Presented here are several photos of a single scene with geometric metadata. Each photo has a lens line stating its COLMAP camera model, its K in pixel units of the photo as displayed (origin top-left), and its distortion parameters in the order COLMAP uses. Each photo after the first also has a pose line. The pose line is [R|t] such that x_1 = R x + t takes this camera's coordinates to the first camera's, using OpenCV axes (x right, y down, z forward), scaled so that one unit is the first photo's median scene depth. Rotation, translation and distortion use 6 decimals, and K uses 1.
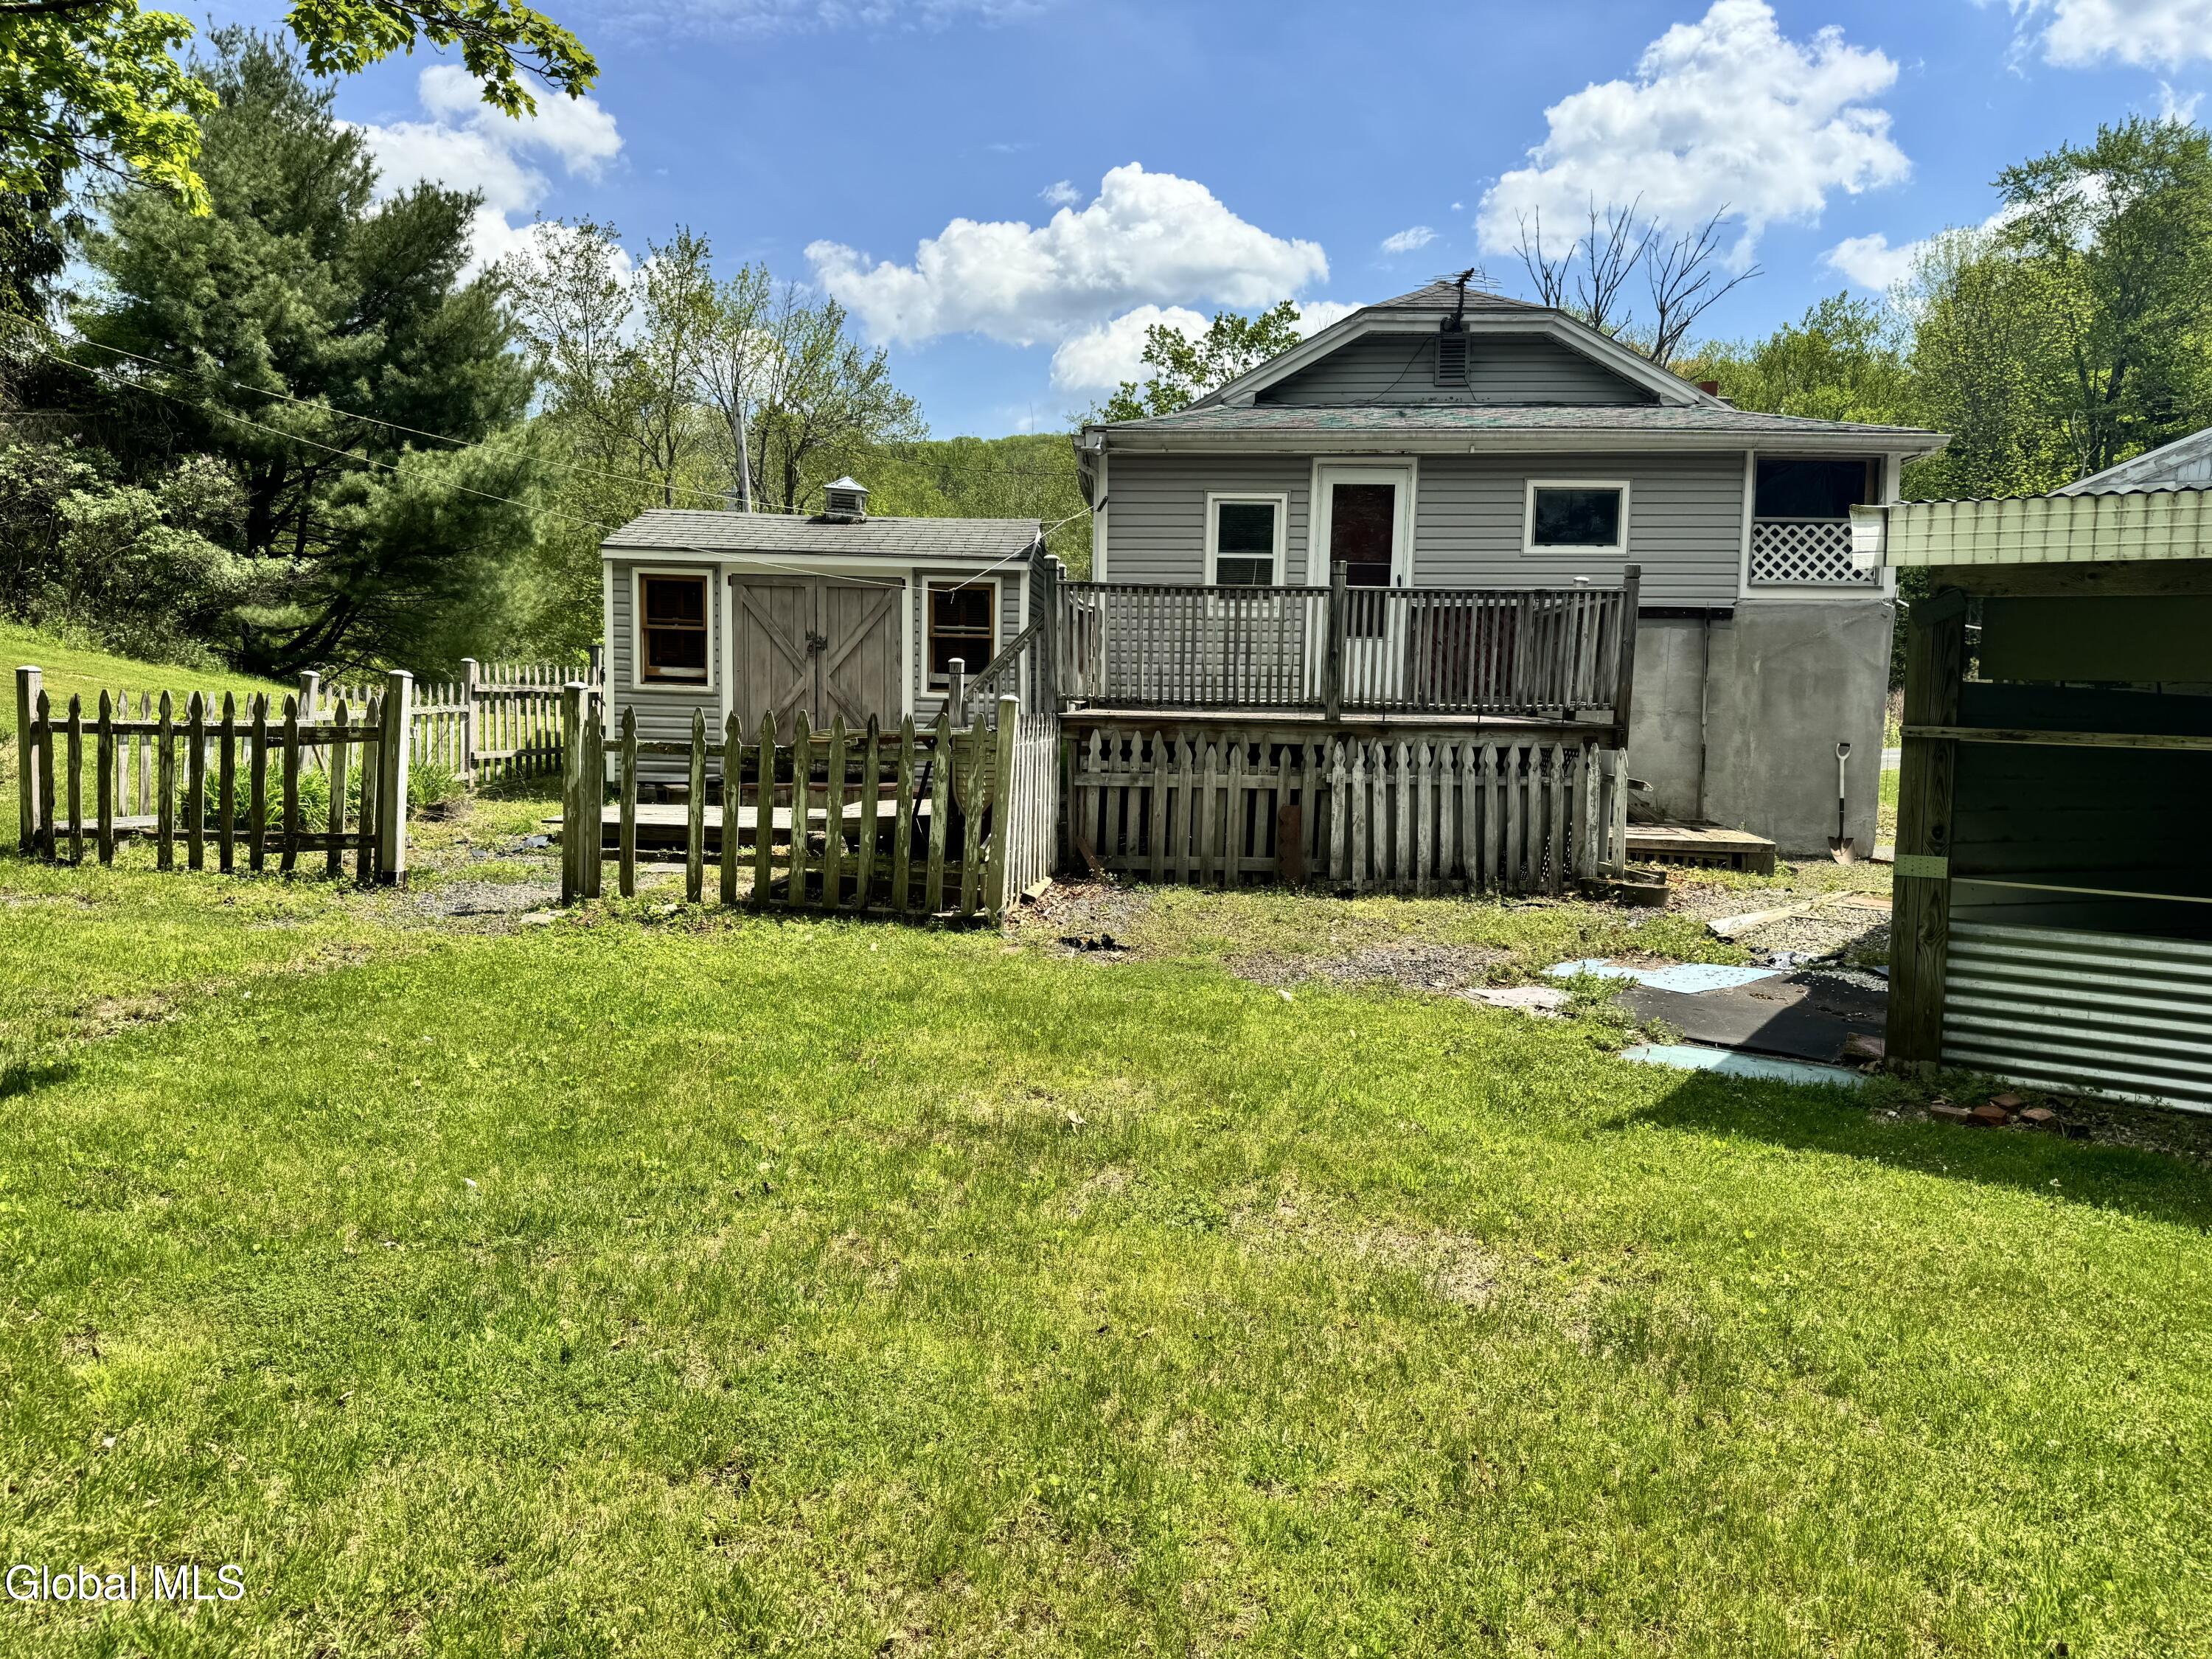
lens RADIAL K [[1514.0, 0, 1077.1], [0, 1514.0, 839.7], [0, 0, 1]] dist [0.076758, -0.001853]
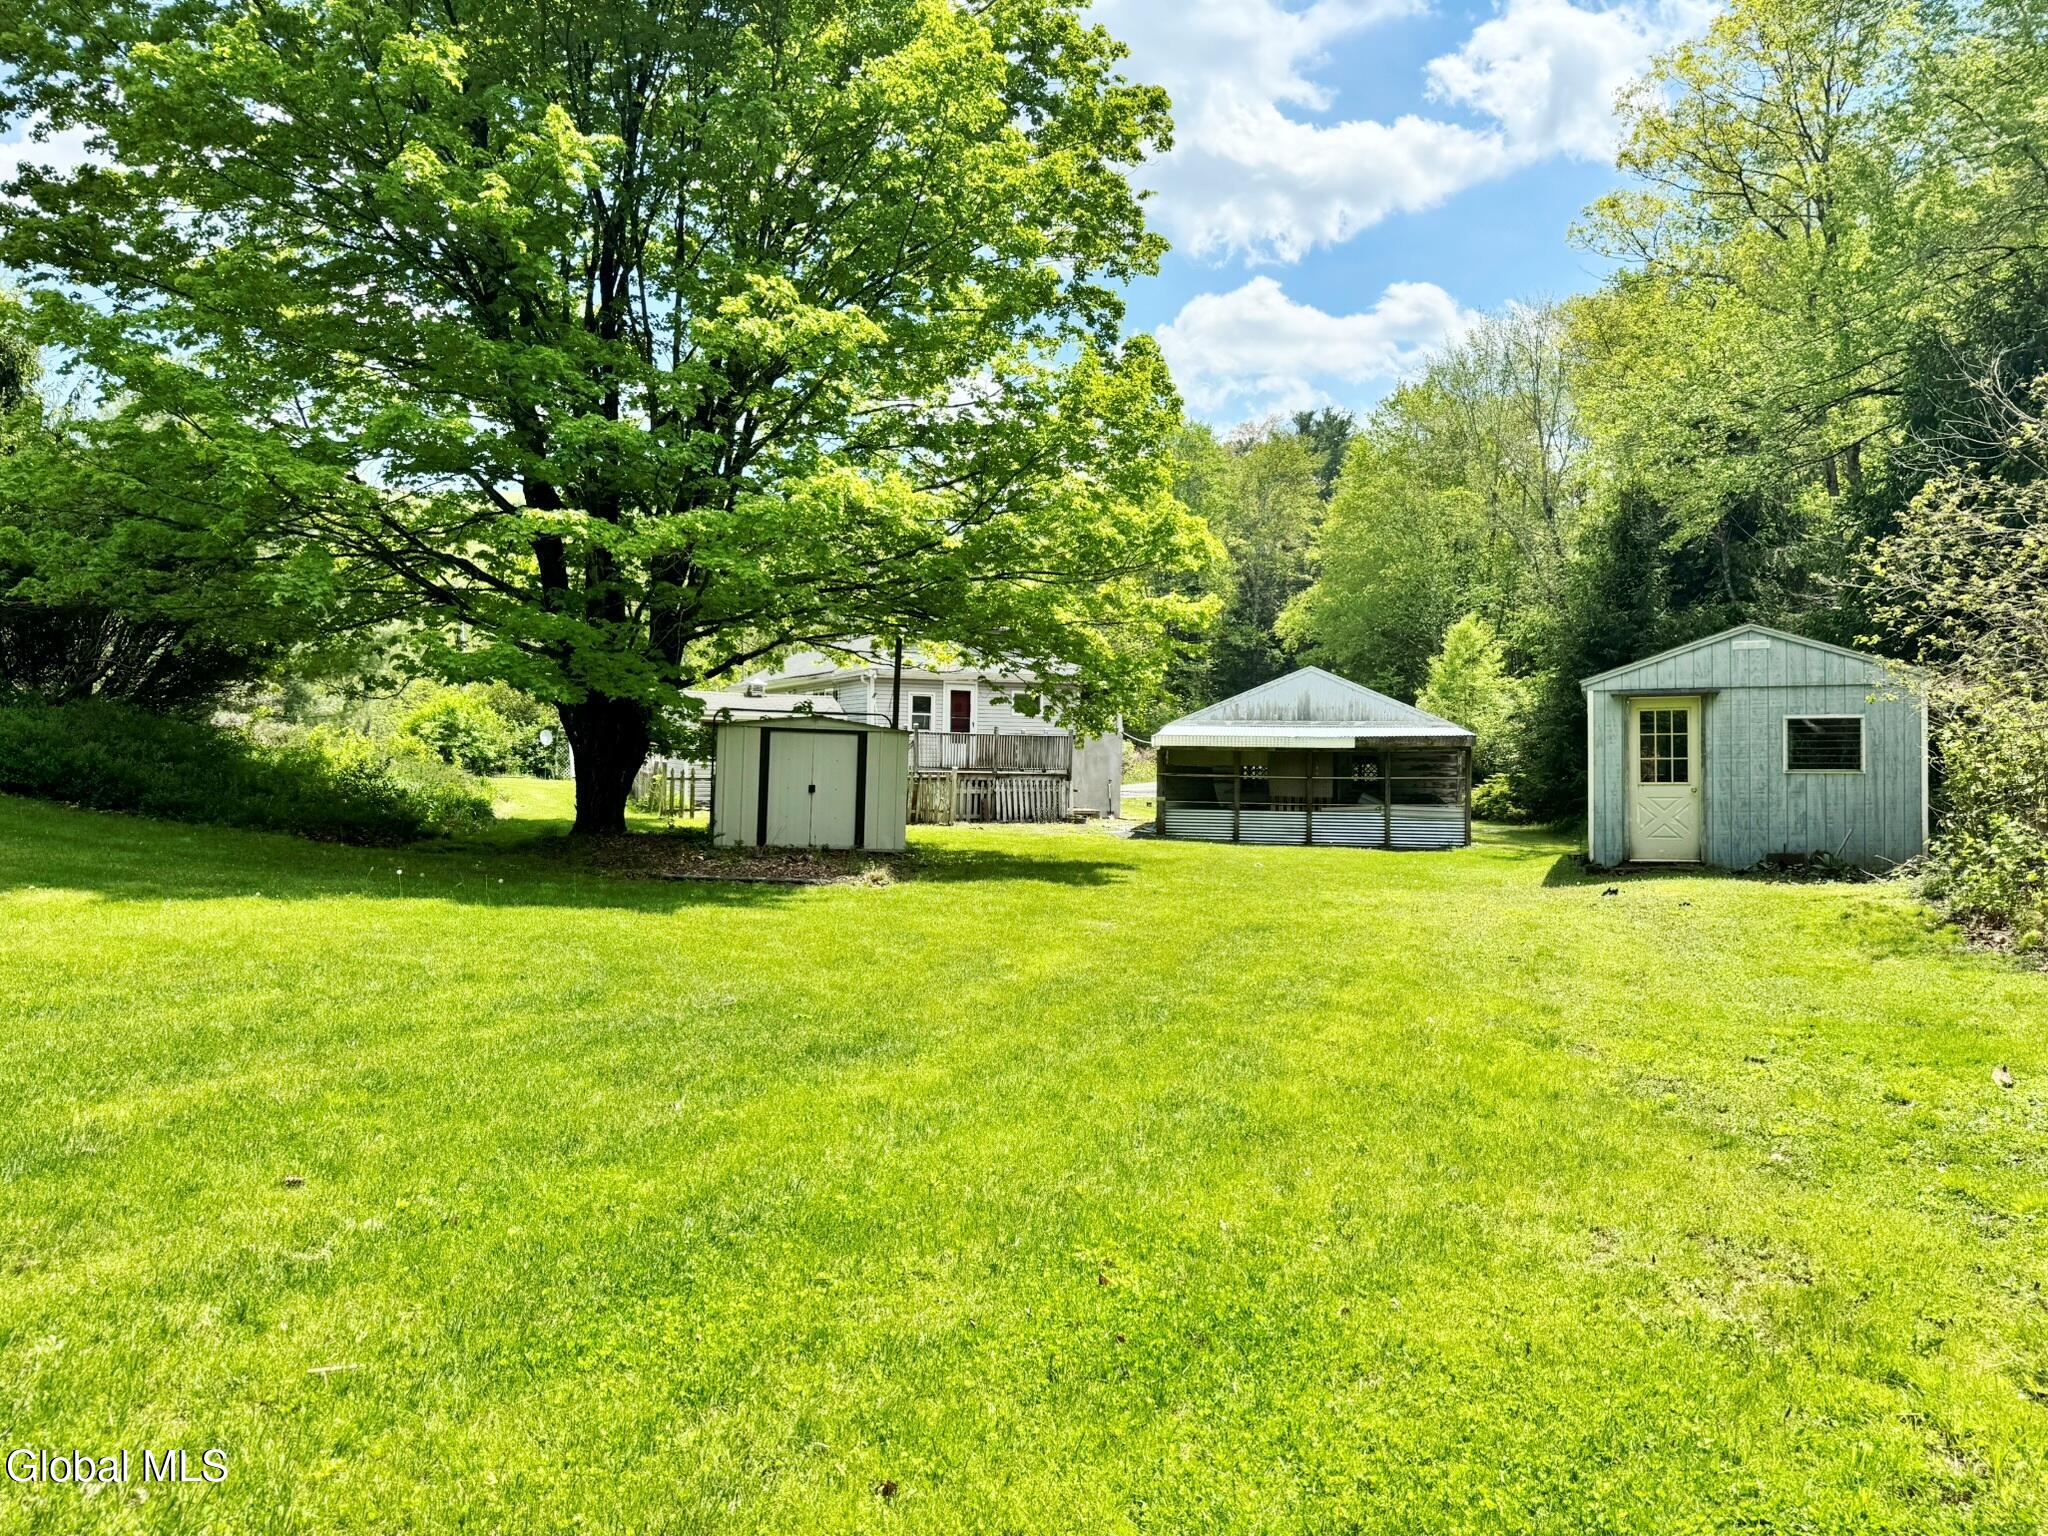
lens RADIAL K [[1421.8, 0, 989.9], [0, 1421.8, 768.2], [0, 0, 1]] dist [0.005045, 0.001084]
pose [[0.893954, -0.005475, 0.448124, -1.245817], [0.043960, 0.996174, -0.075524, 0.147465], [-0.445997, 0.087215, 0.890775, -1.794395]]
